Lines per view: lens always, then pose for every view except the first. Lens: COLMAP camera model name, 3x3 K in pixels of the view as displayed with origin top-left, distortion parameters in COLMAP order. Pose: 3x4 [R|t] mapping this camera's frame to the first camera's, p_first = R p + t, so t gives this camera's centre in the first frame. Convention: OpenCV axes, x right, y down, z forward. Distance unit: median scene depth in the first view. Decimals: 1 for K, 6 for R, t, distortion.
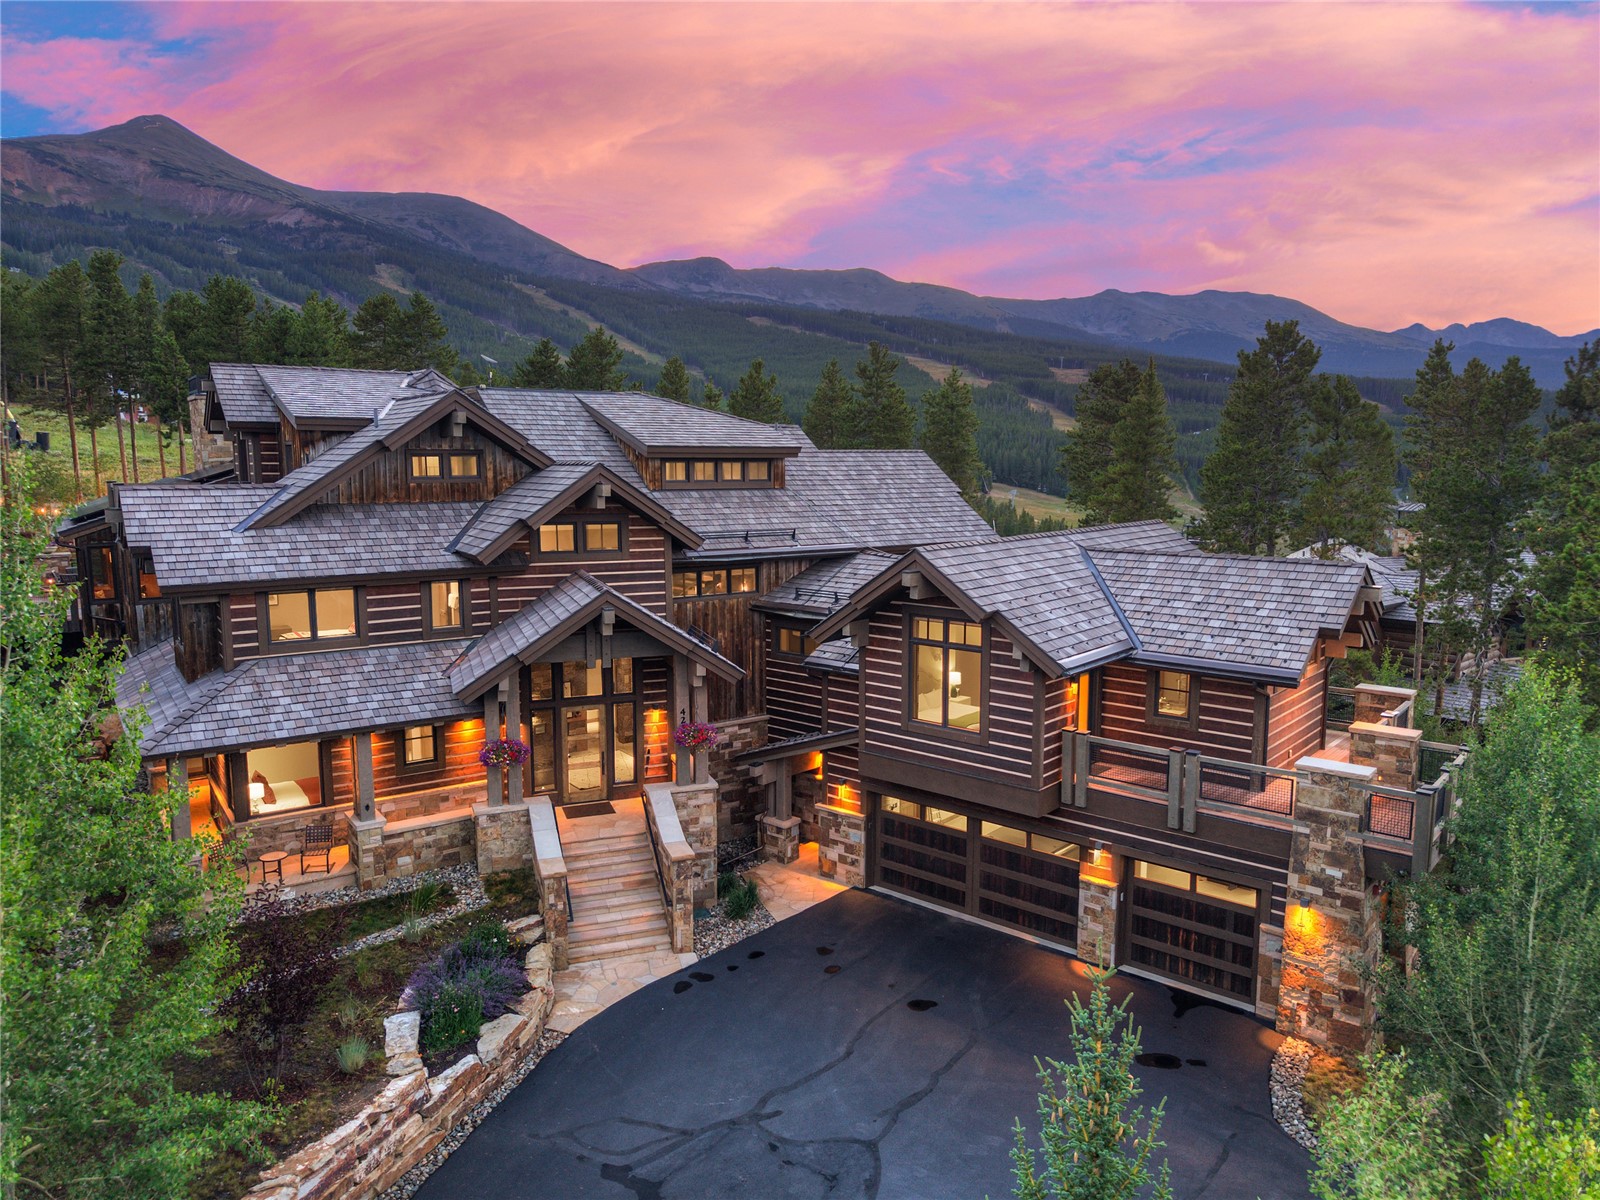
lens RADIAL K [[1098.3, 0, 812.5], [0, 1098.3, 609.8], [0, 0, 1]] dist [0.022854, -0.022326]
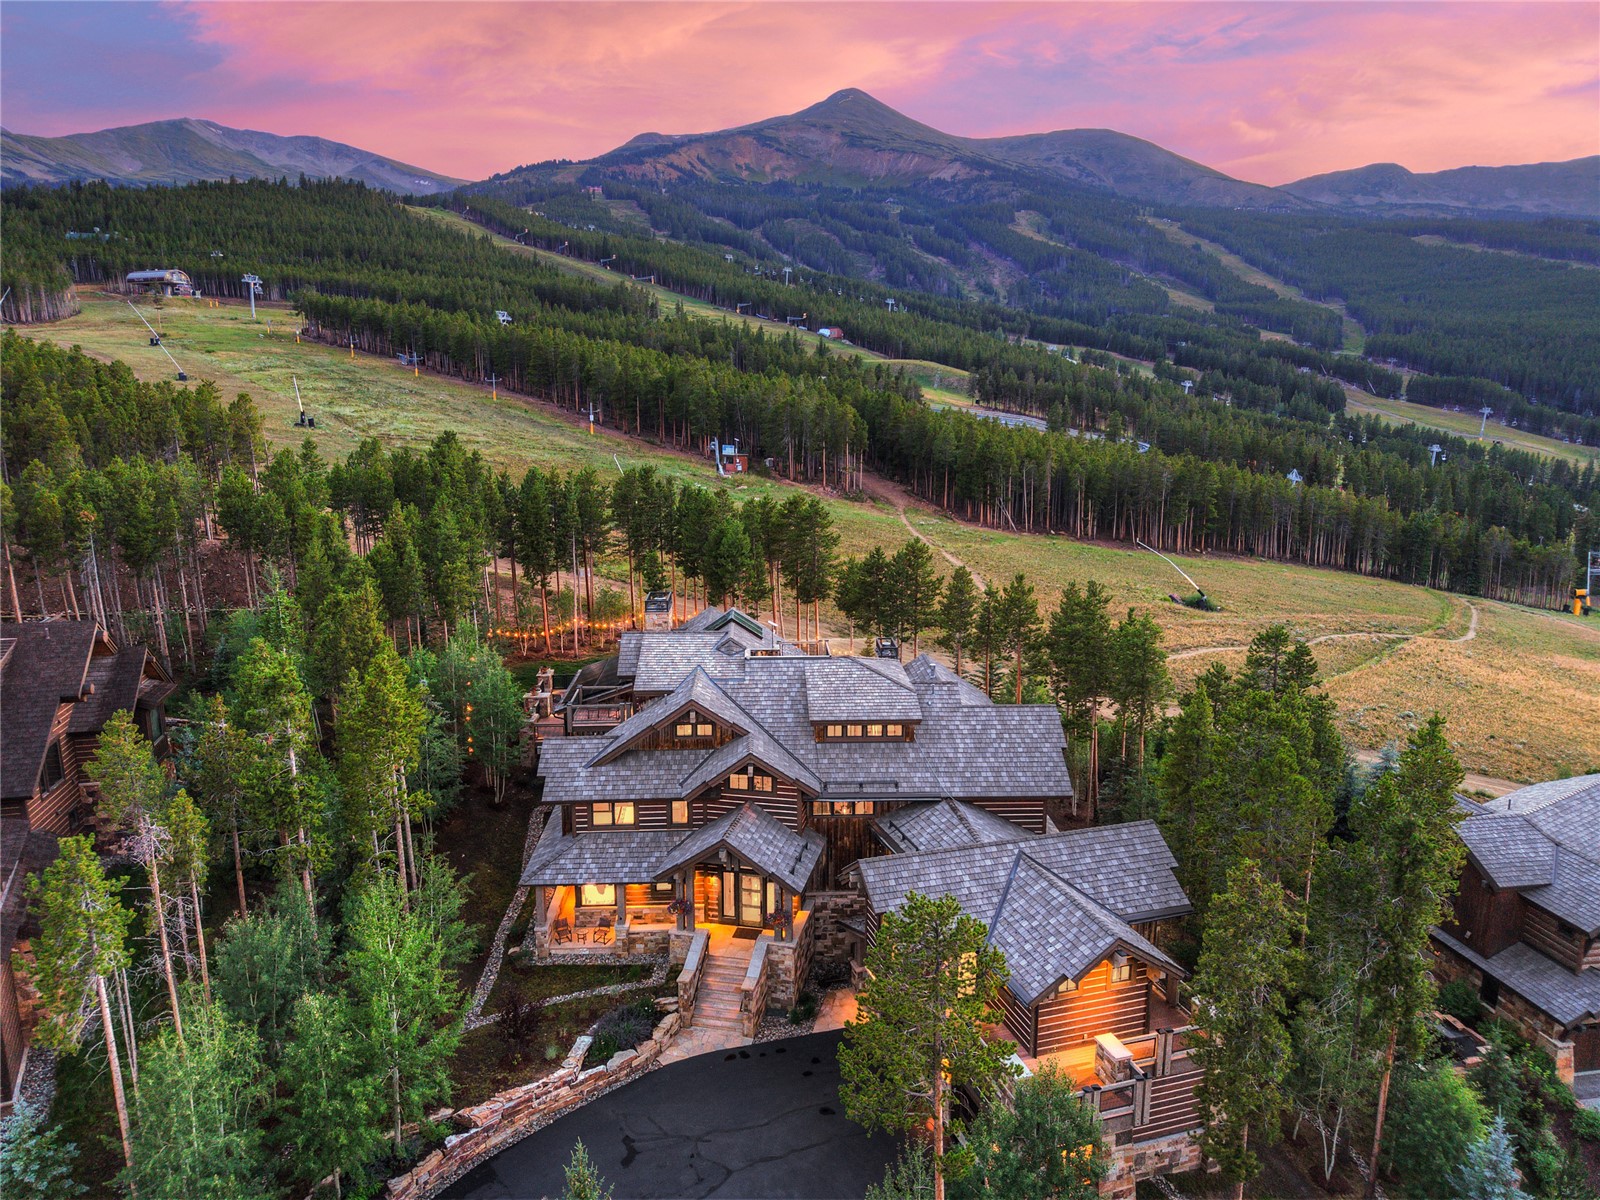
lens RADIAL K [[1098.3, 0, 795.1], [0, 1098.3, 595.9], [0, 0, 1]] dist [0.022854, -0.022326]
pose [[0.843589, 0.101287, -0.527350, 0.809984], [-0.072974, 0.994563, 0.074289, -0.542377], [0.532007, -0.024186, 0.846394, -0.484609]]
